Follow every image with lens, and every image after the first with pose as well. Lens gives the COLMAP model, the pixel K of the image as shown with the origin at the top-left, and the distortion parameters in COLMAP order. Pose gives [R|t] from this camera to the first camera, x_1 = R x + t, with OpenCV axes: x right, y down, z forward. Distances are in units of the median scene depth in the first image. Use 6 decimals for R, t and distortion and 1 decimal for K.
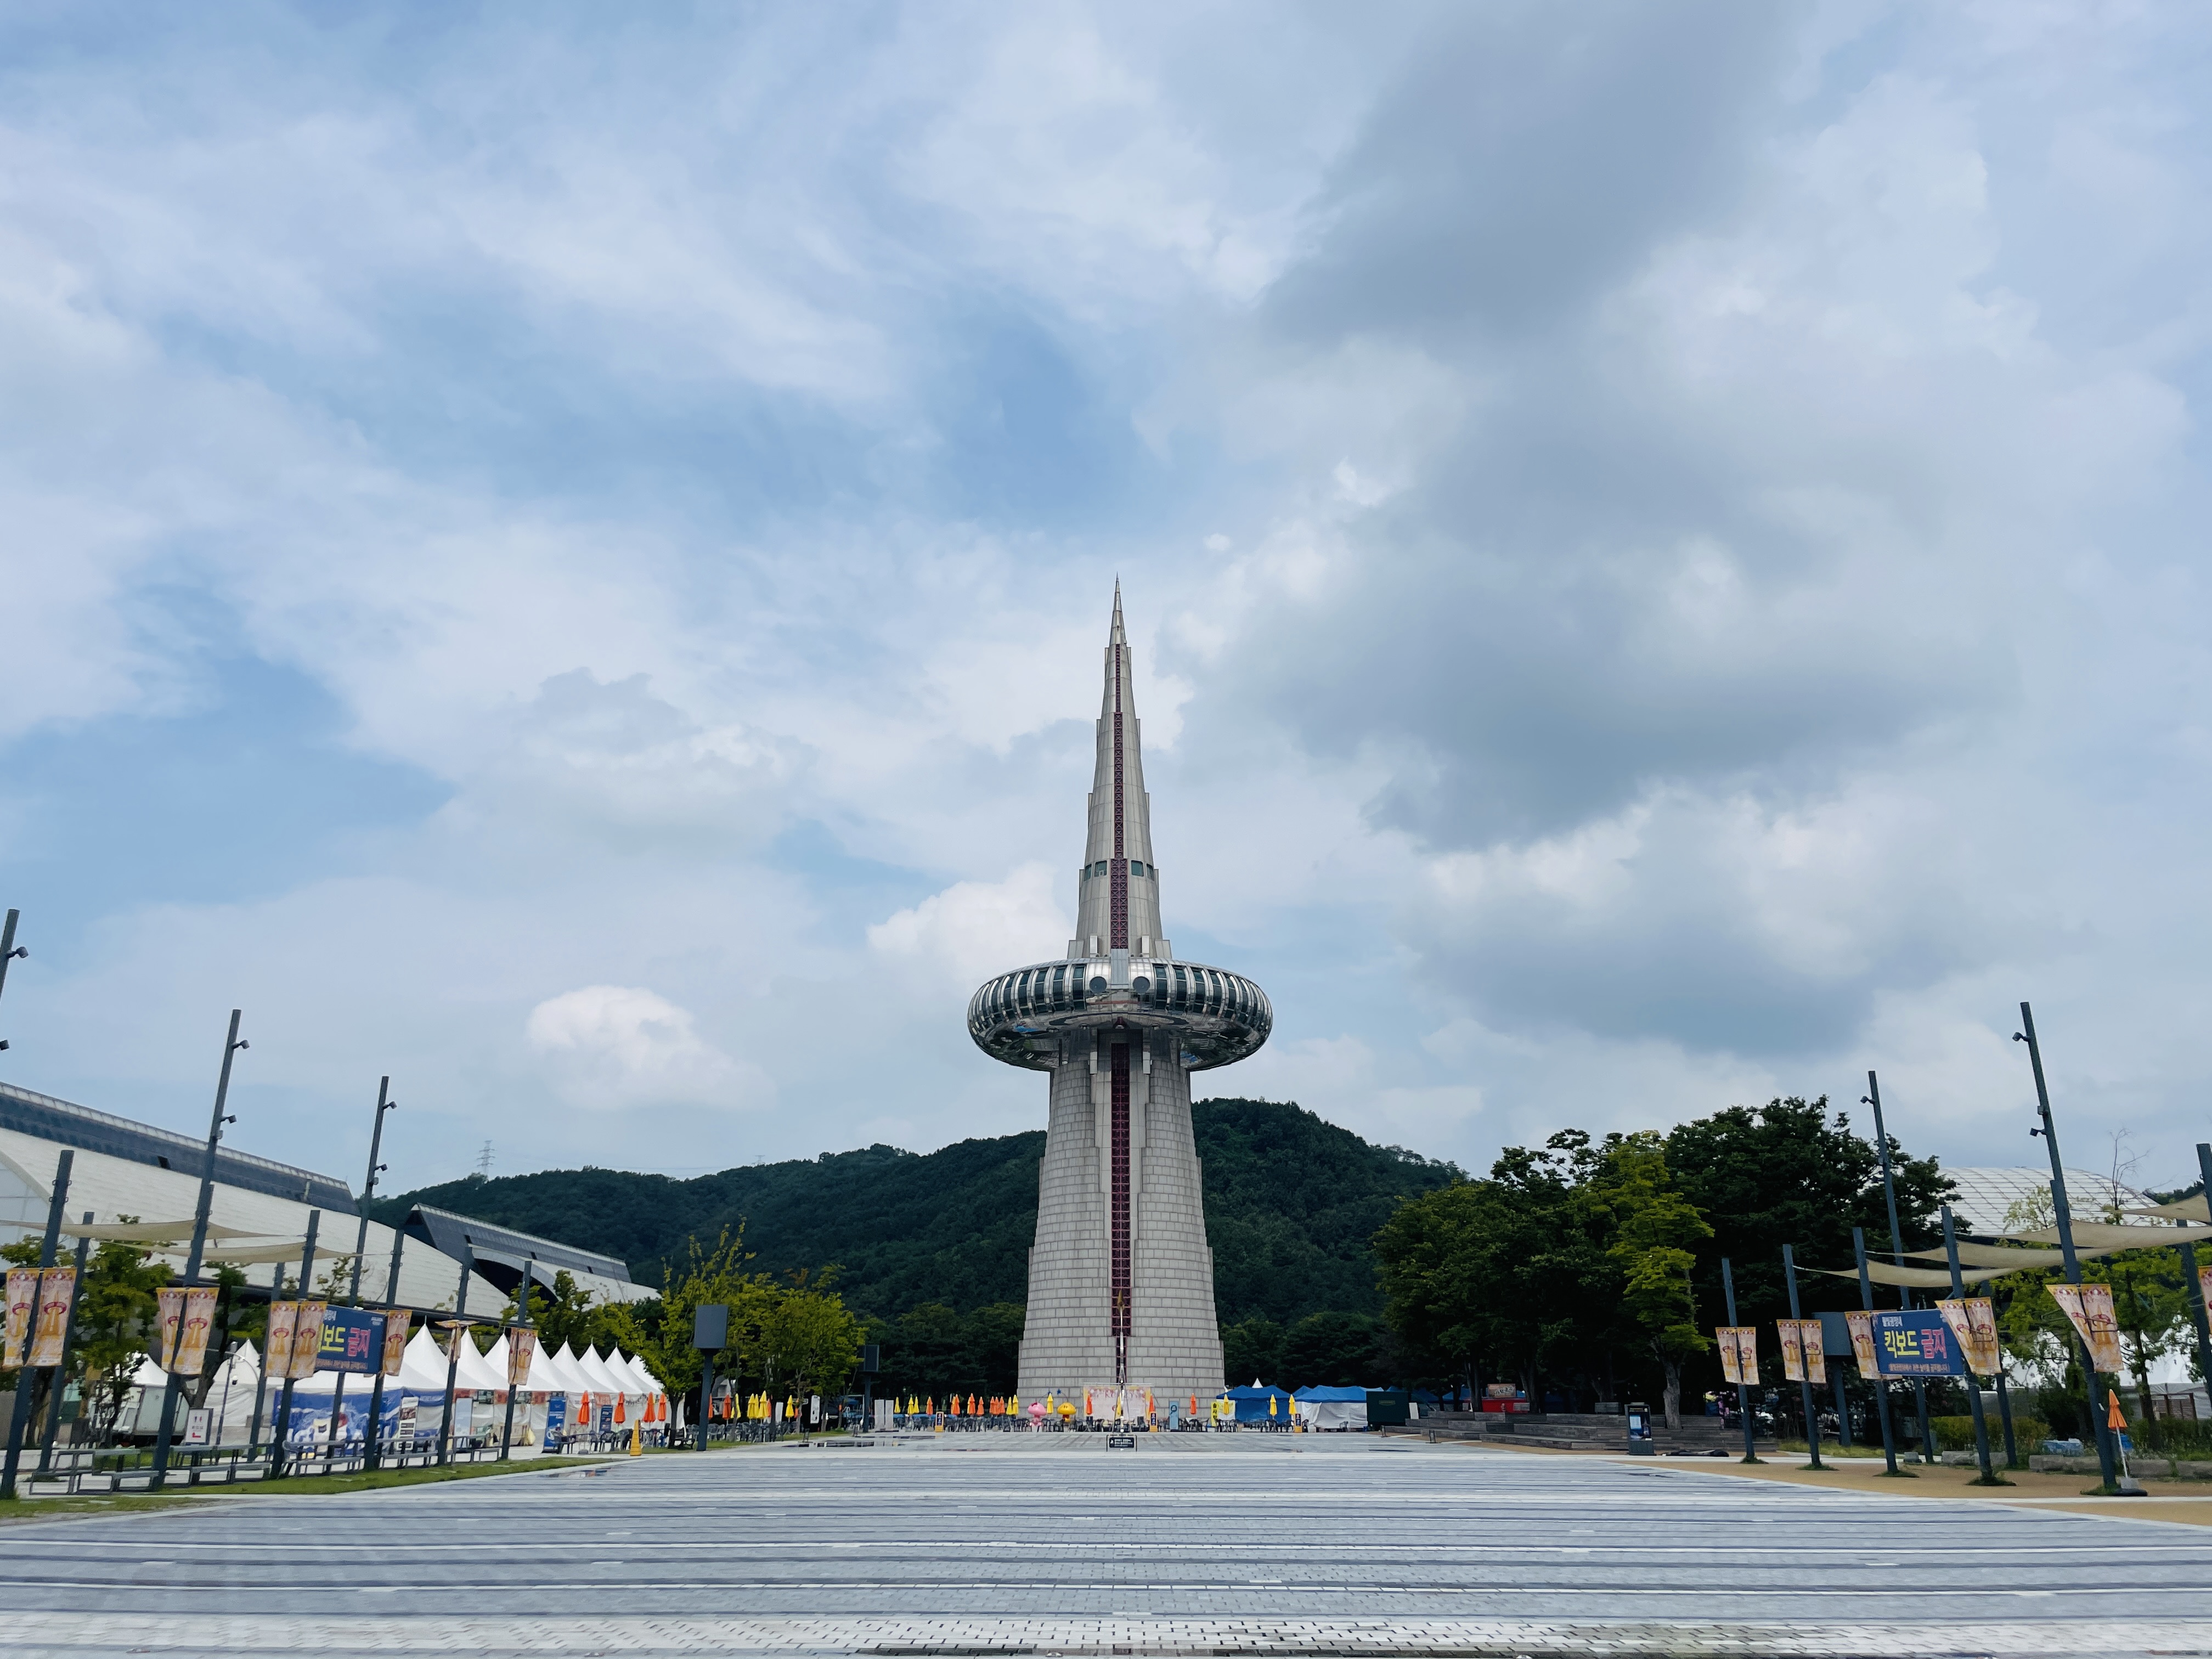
lens RADIAL K [[1663.3, 0, 1099.6], [0, 1663.3, 835.9], [0, 0, 1]] dist [0.010536, 0.004259]
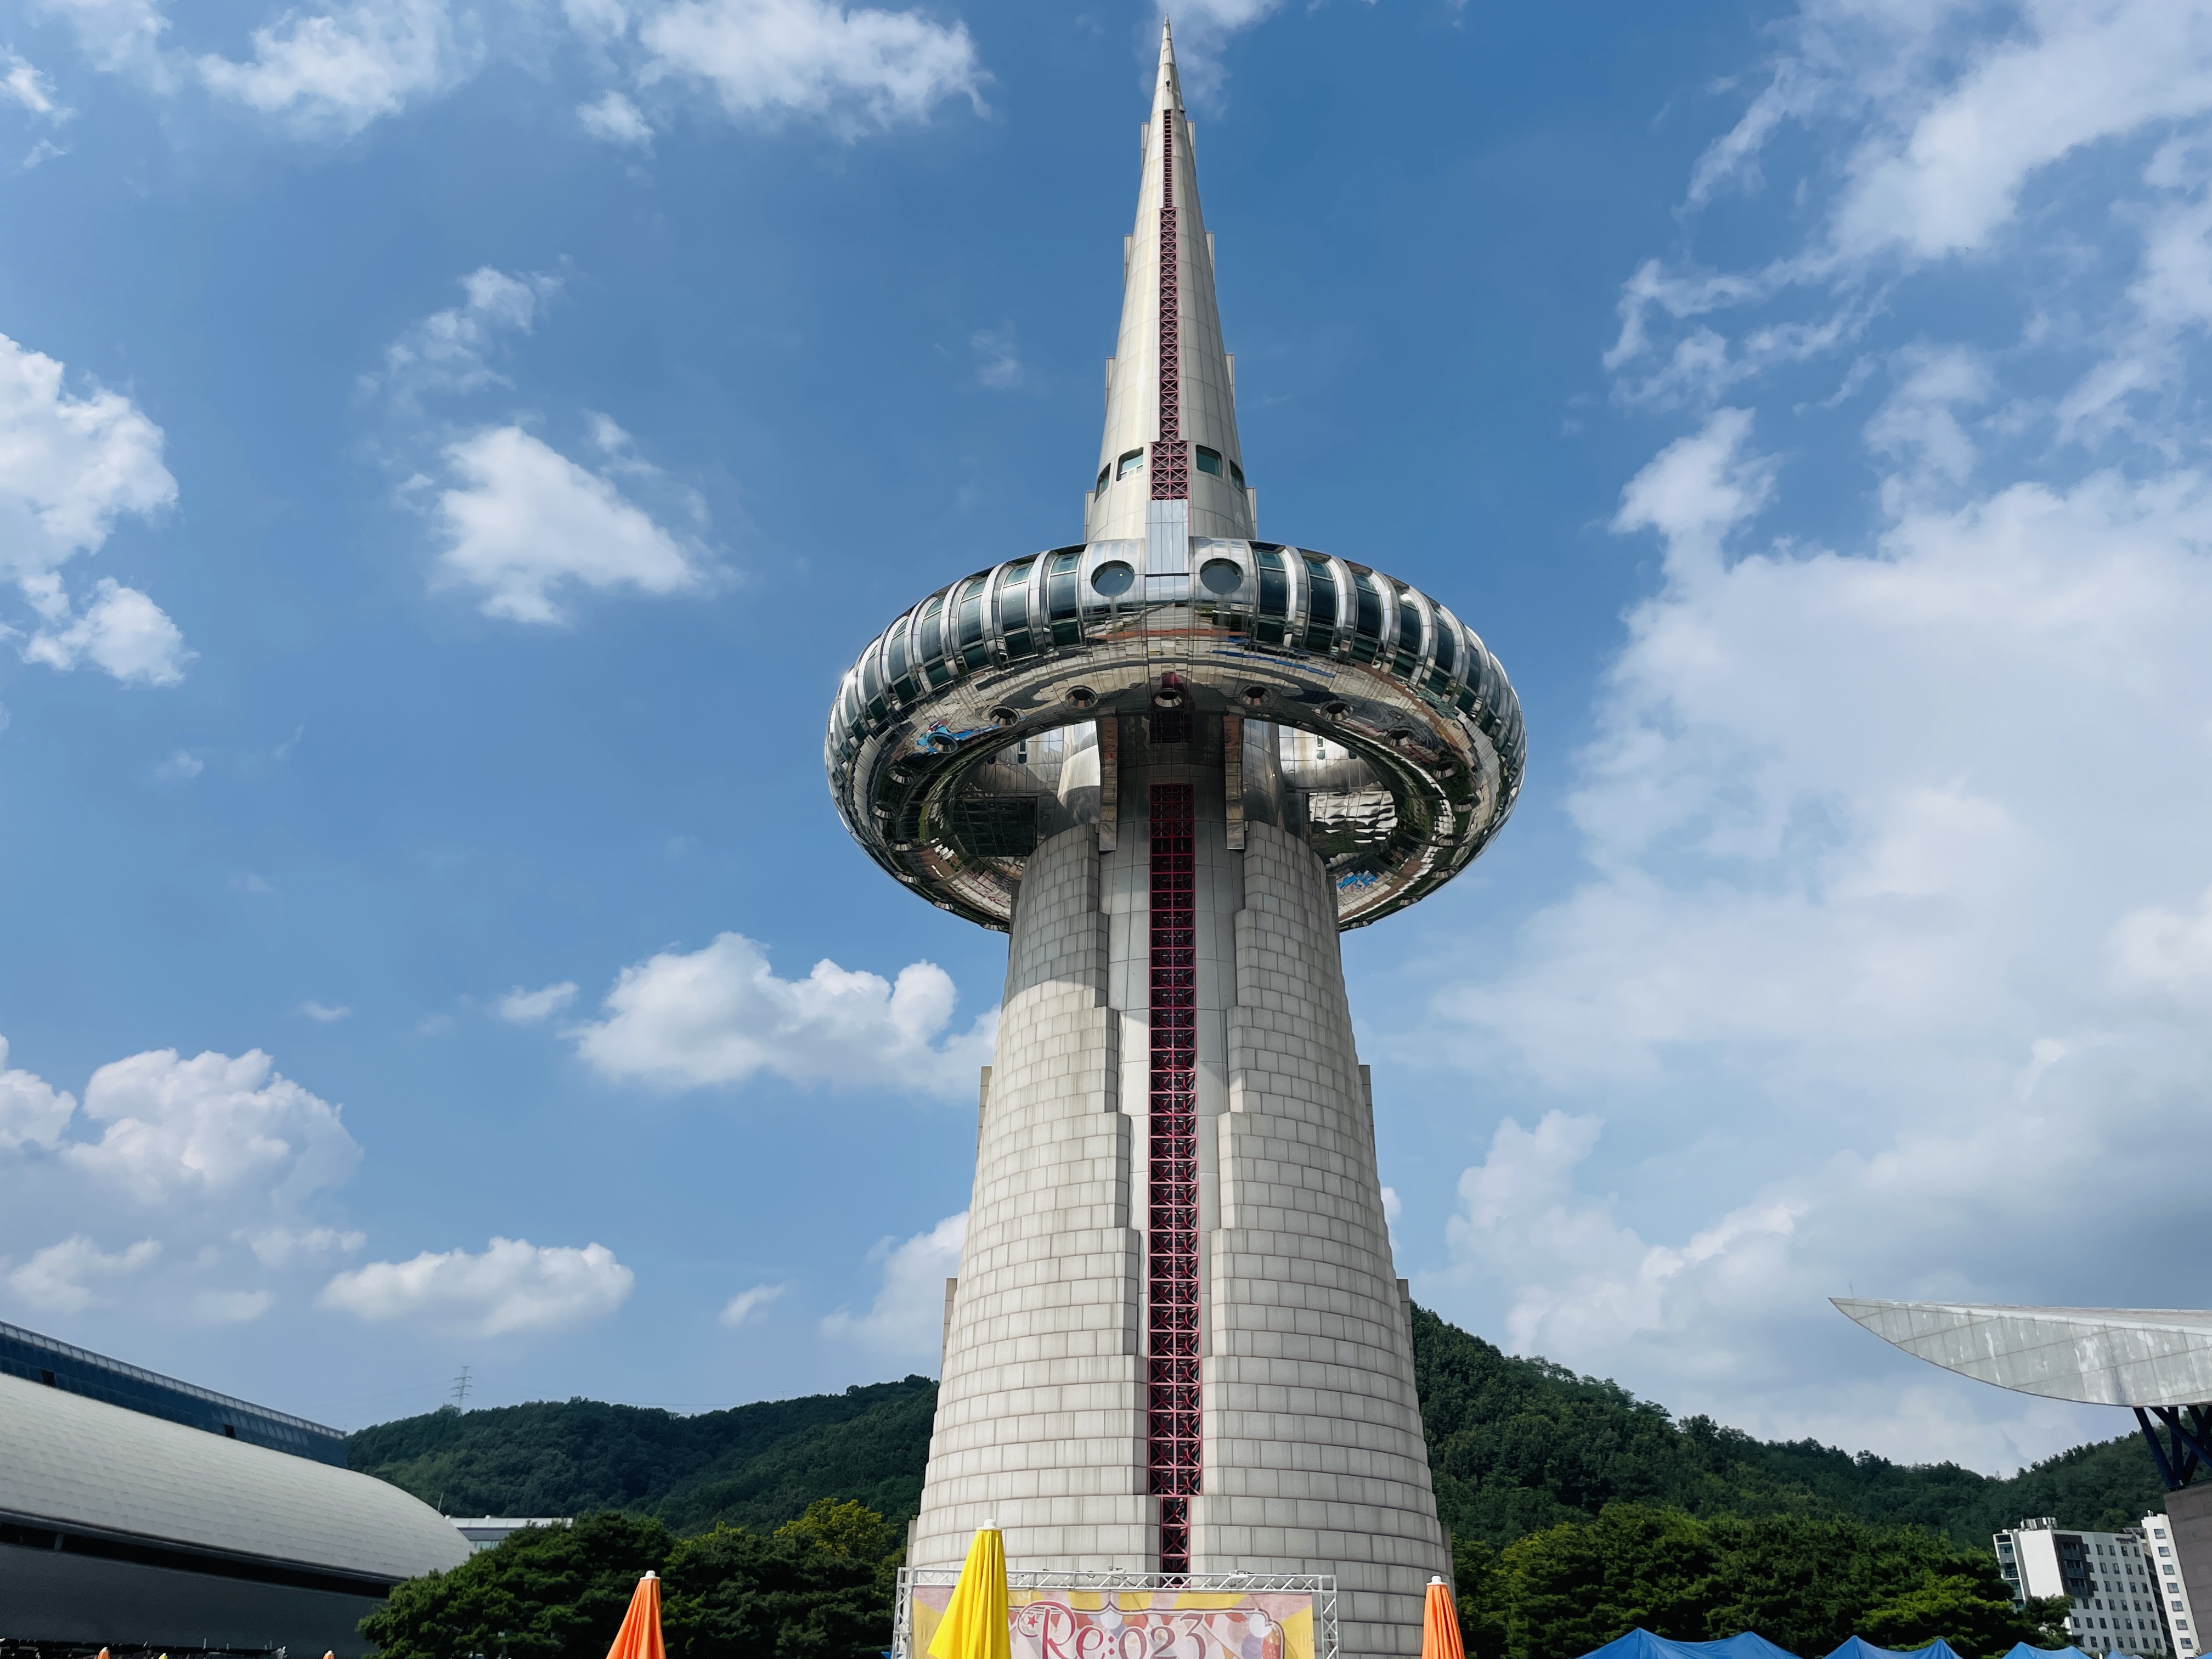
lens RADIAL K [[1663.3, 0, 1115.4], [0, 1663.3, 820.9], [0, 0, 1]] dist [0.010536, 0.004259]
pose [[0.999422, -0.005412, -0.033564, 0.012619], [0.000122, 0.987815, -0.155633, 0.206433], [0.033997, 0.155539, 0.987245, 0.606158]]
